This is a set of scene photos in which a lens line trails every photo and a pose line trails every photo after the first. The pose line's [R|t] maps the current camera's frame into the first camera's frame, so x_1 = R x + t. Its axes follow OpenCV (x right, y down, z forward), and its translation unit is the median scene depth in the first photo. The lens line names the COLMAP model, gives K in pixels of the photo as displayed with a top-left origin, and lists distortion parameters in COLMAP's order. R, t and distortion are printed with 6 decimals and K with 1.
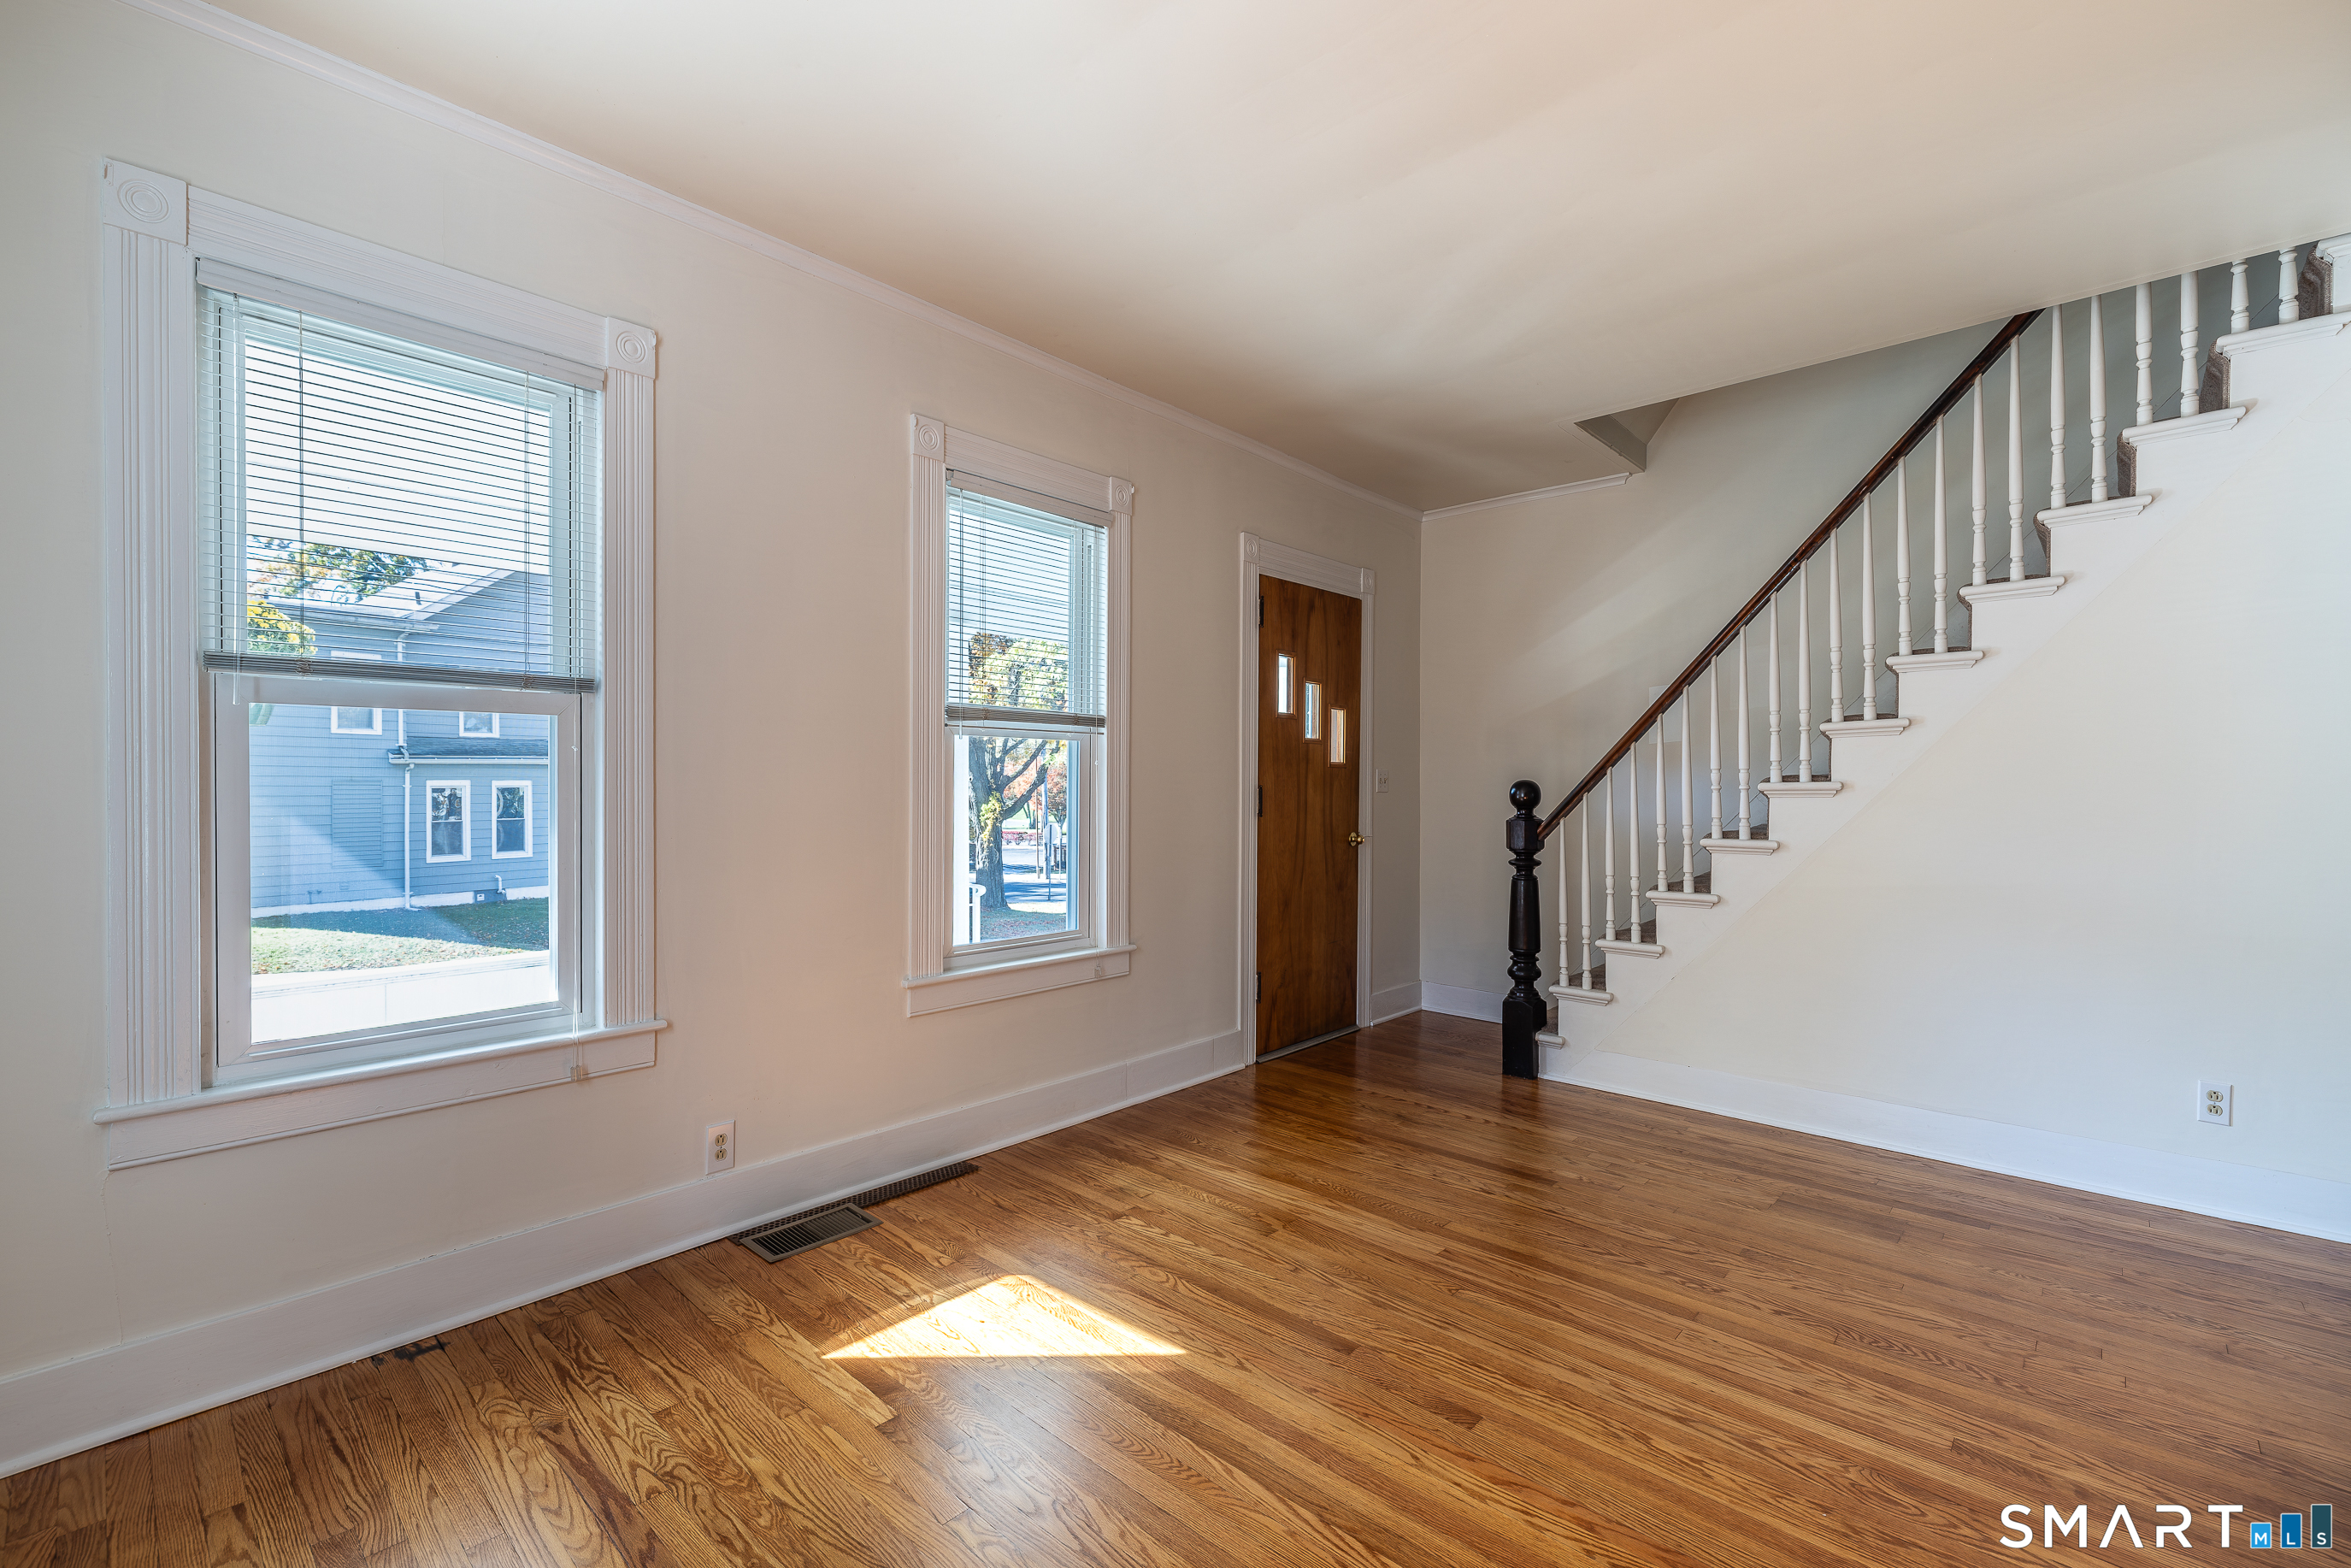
lens RADIAL K [[1029.4, 0, 1177.6], [0, 1029.4, 775.6], [0, 0, 1]] dist [-0.000626, 0.000009]
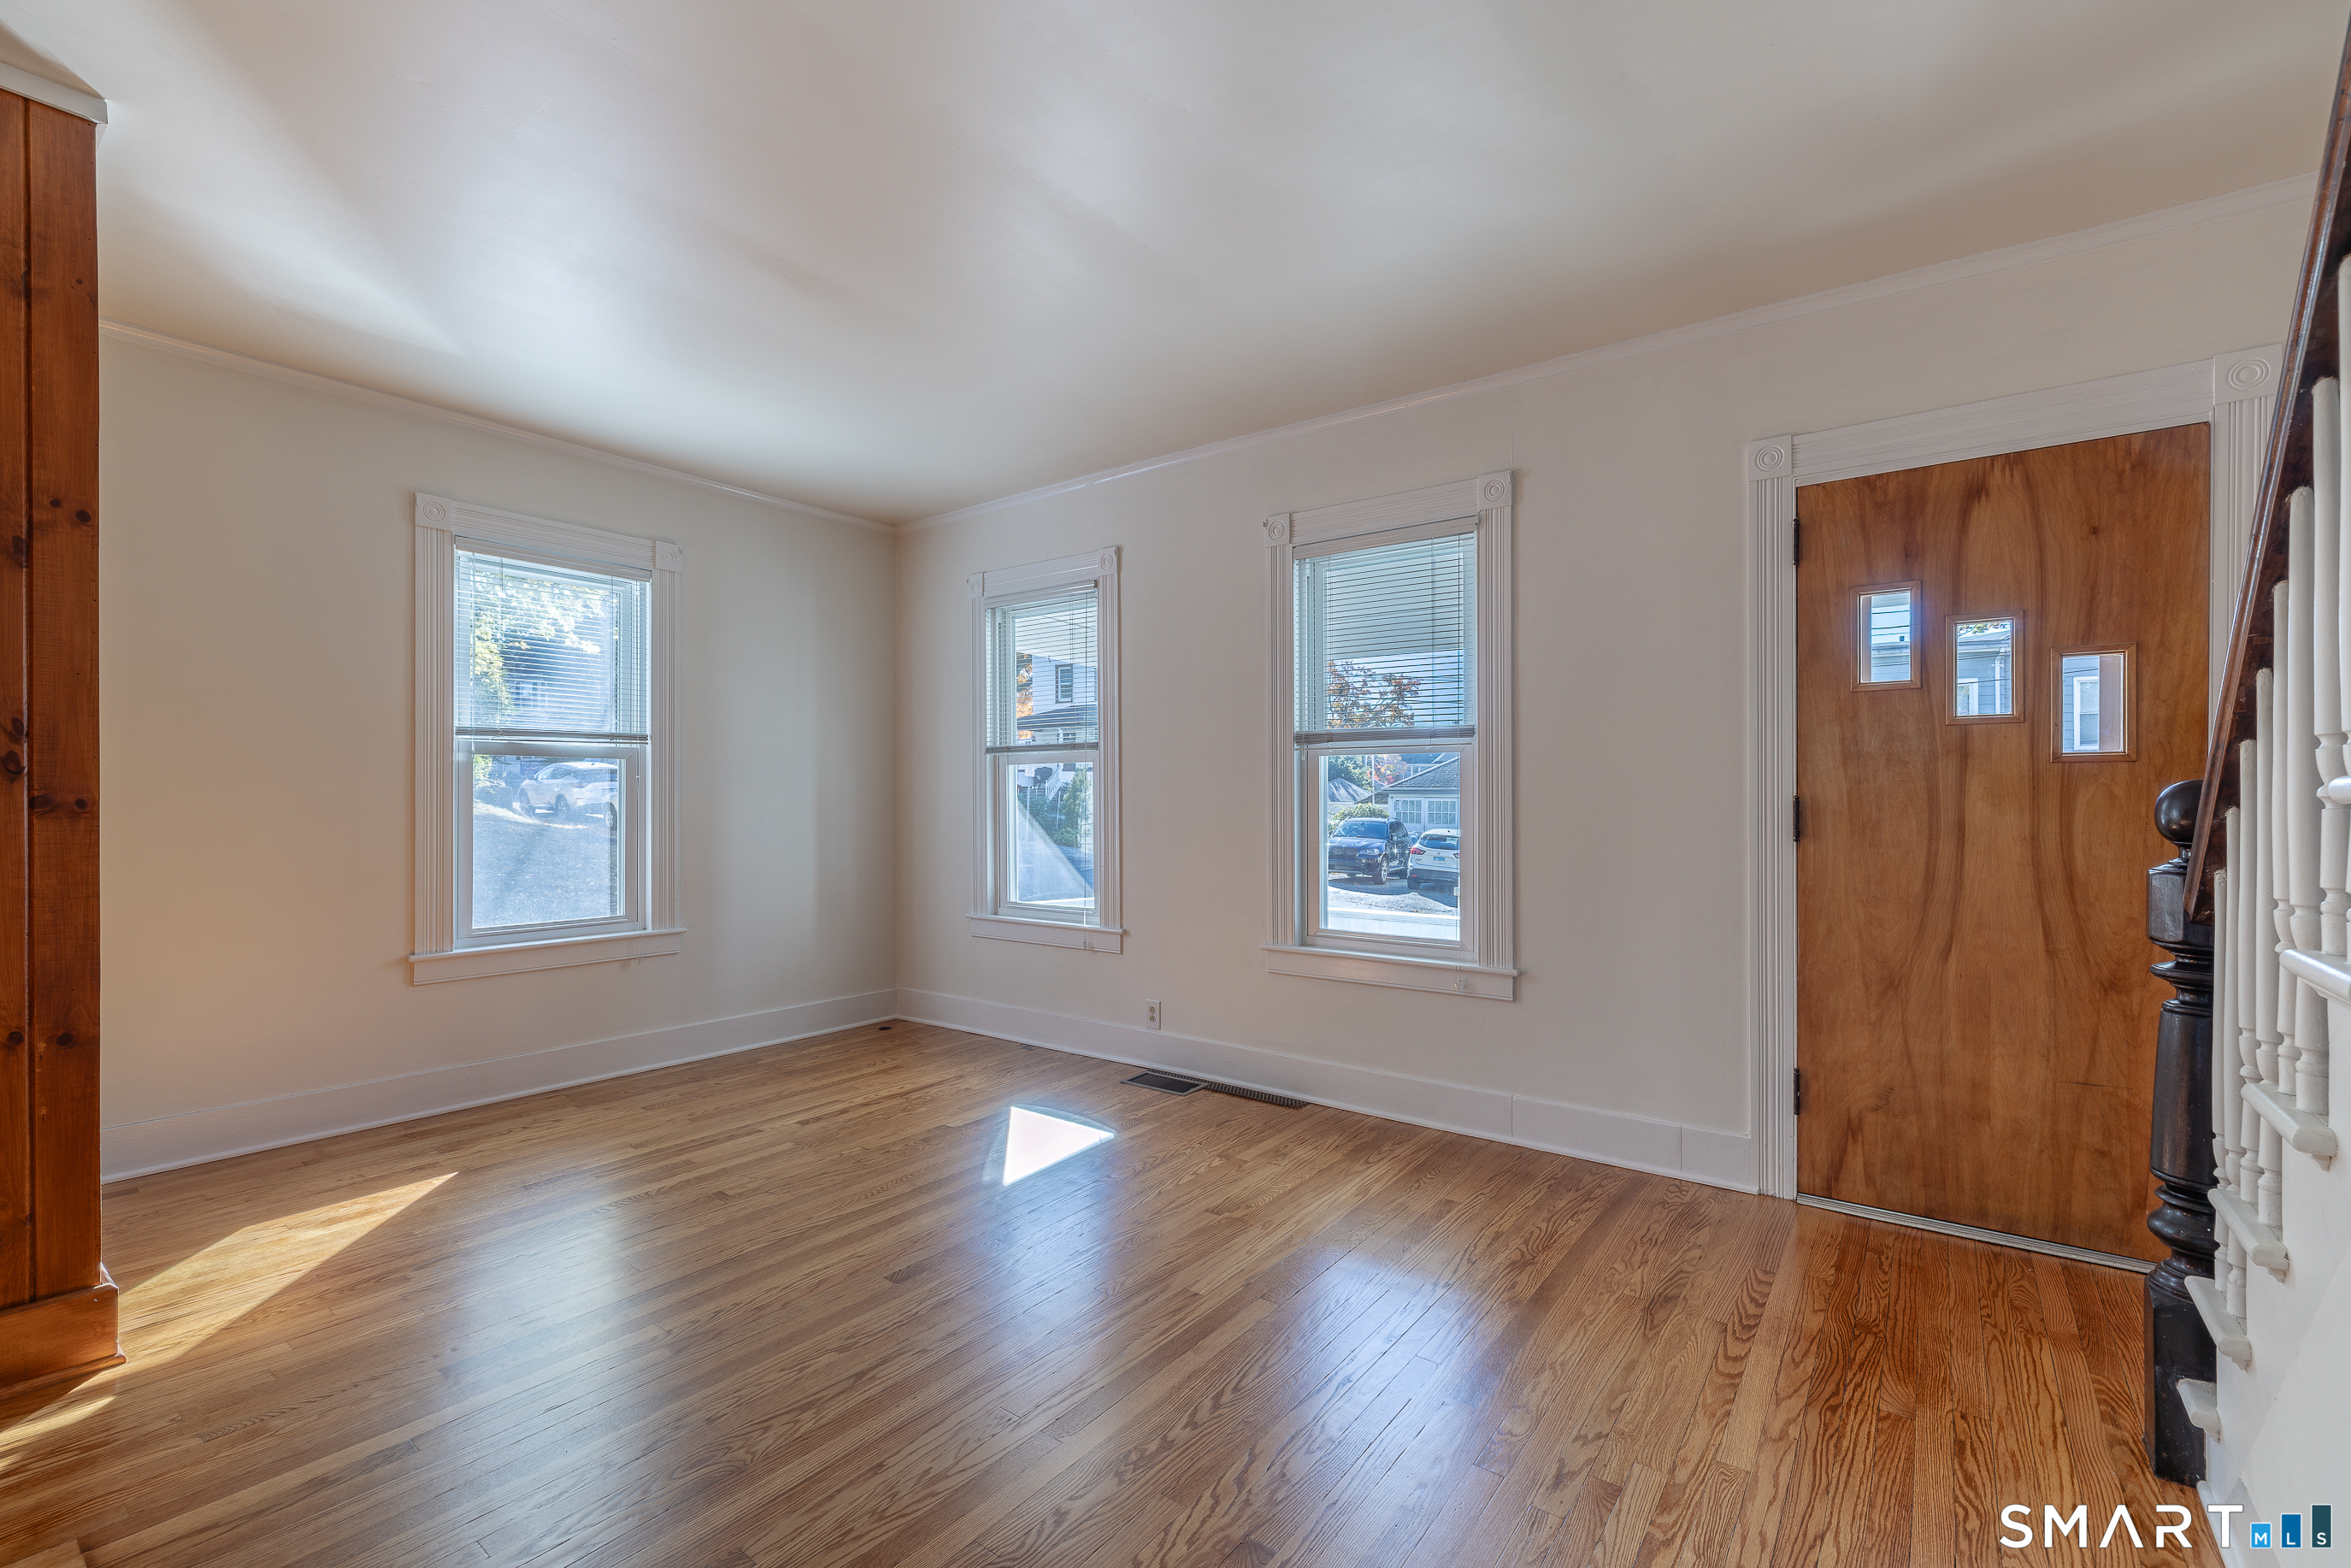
lens RADIAL K [[921.5, 0, 1164.5], [0, 921.5, 795.4], [0, 0, 1]] dist [-0.001761, -0.000090]
pose [[0.128207, -0.003695, -0.991741, 0.894306], [0.008802, 0.999958, -0.002587, 0.009275], [0.991708, -0.008398, 0.128234, 0.714565]]
